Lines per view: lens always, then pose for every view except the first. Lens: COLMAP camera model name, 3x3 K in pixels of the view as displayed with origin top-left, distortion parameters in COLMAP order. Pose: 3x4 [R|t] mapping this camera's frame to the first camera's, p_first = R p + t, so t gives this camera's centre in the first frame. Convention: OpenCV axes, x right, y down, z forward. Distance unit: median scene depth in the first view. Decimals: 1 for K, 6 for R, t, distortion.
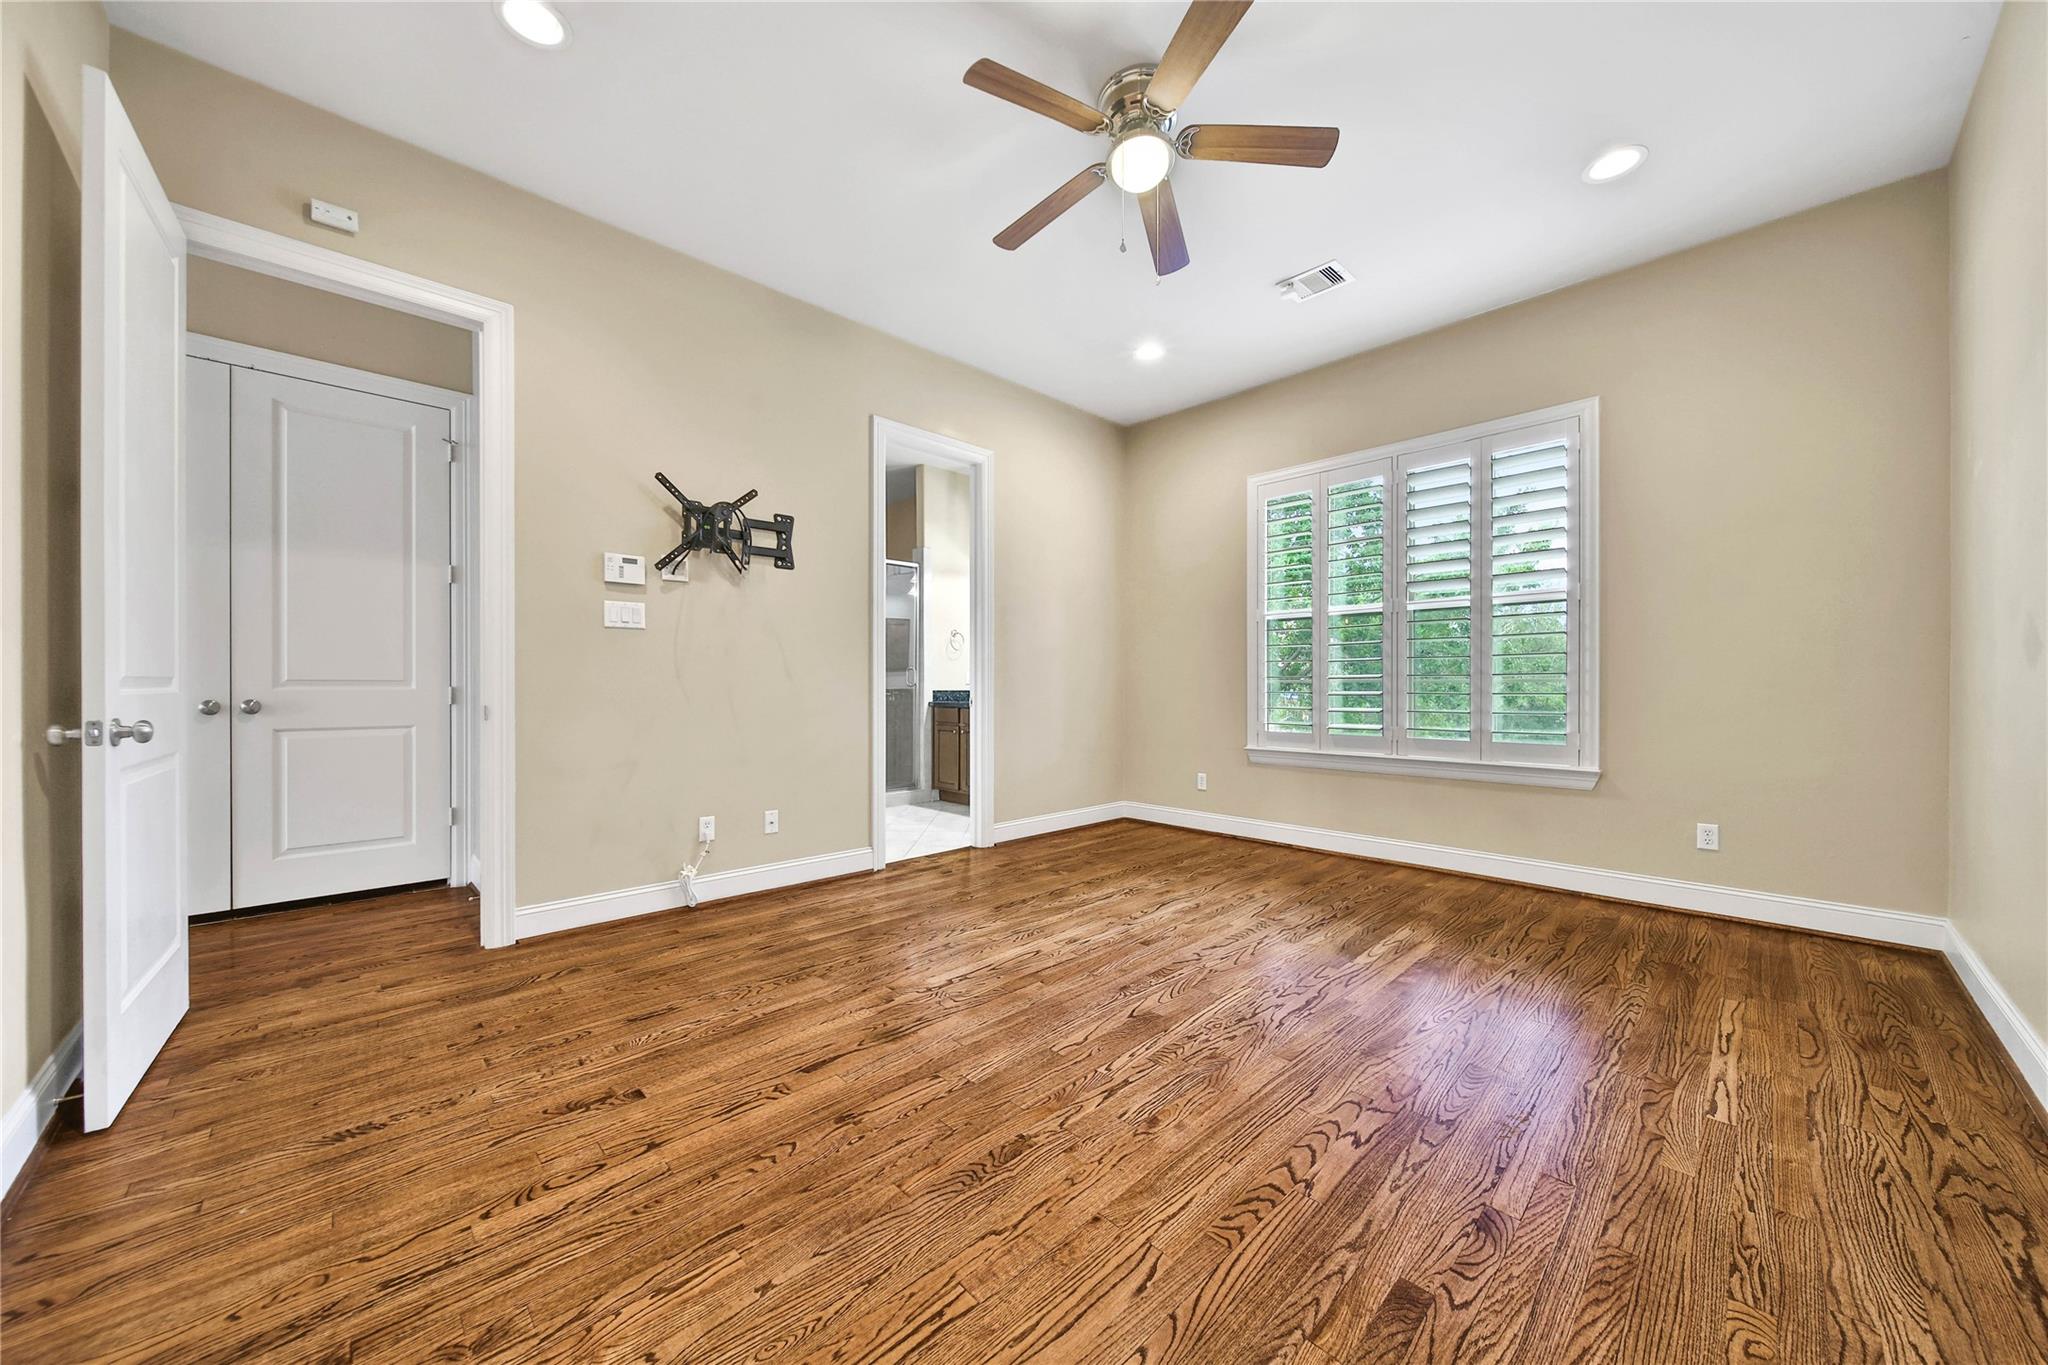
lens RADIAL K [[732.1, 0, 1021.1], [0, 732.1, 692.3], [0, 0, 1]] dist [0.000027, -0.001434]
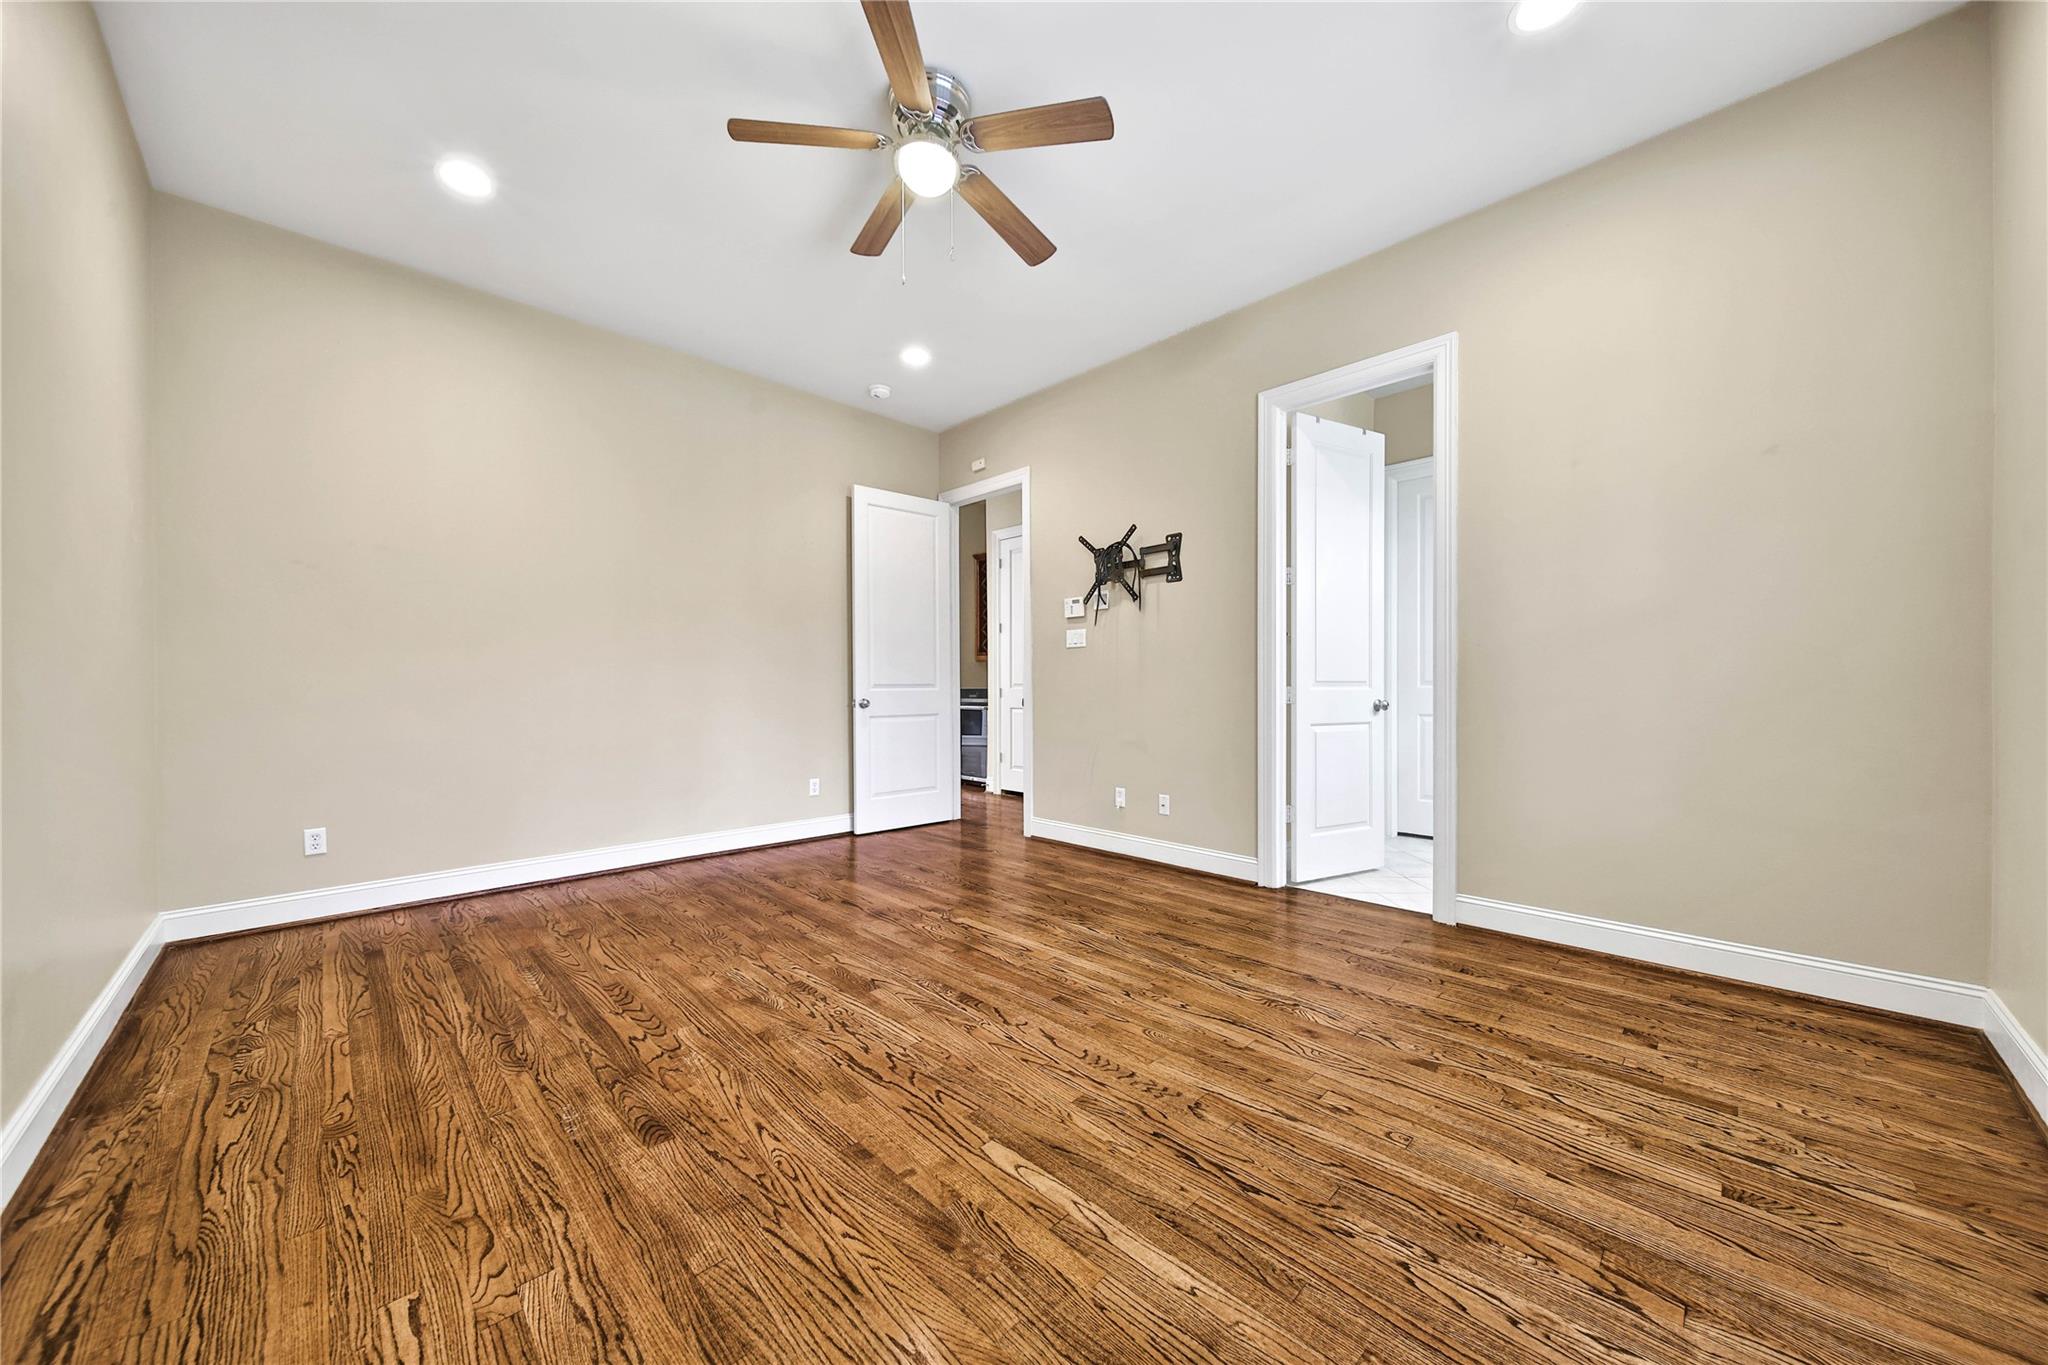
lens RADIAL K [[732.1, 0, 1021.1], [0, 732.1, 692.3], [0, 0, 1]] dist [0.000027, -0.001434]
pose [[-0.009650, 0.007343, -0.999926, 0.945592], [-0.005104, 0.999960, 0.007392, -0.007831], [0.999940, 0.005175, -0.009612, 0.917606]]
